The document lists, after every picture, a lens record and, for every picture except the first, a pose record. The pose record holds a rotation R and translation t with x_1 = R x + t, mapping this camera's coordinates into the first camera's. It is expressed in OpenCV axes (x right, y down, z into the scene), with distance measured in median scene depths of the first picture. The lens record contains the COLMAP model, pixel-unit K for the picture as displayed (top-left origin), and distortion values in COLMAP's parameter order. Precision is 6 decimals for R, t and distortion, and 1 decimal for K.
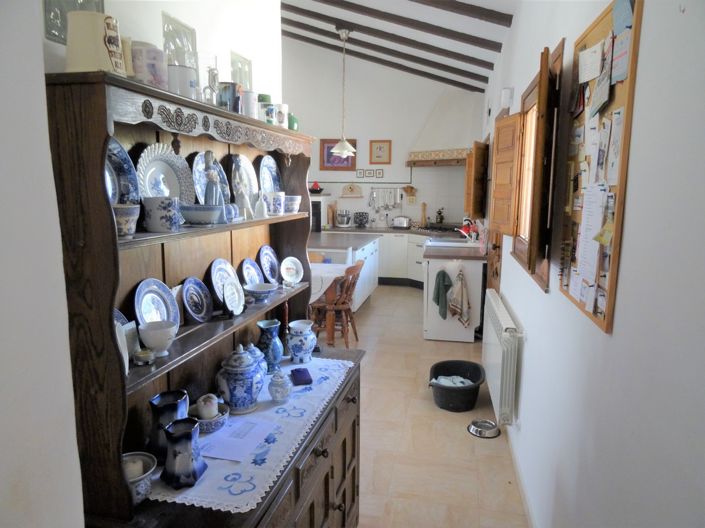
lens RADIAL K [[503.9, 0, 352.5], [0, 503.9, 264.0], [0, 0, 1]] dist [-0.001471, -0.003153]
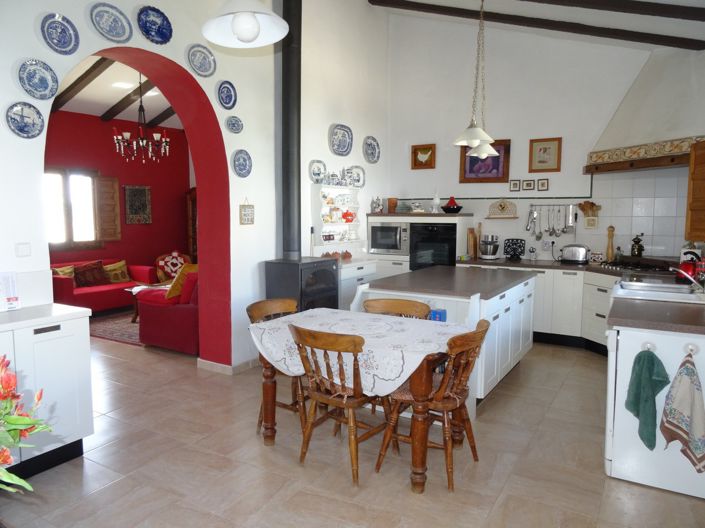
lens RADIAL K [[503.9, 0, 352.5], [0, 503.9, 264.0], [0, 0, 1]] dist [-0.001471, -0.003153]
pose [[0.944487, 0.027609, -0.327387, 0.036032], [-0.044718, 0.997993, -0.044845, -0.024143], [0.325492, 0.056996, 0.943826, 0.249335]]
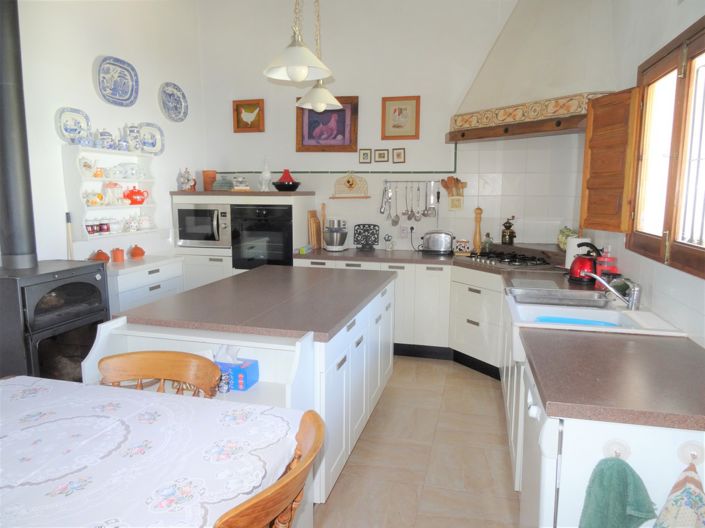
lens RADIAL K [[503.9, 0, 352.5], [0, 503.9, 264.0], [0, 0, 1]] dist [-0.001471, -0.003153]
pose [[0.998811, 0.004653, -0.048533, 0.030135], [-0.004974, 0.999967, -0.006487, -0.054792], [0.048502, 0.006720, 0.998800, 0.439413]]
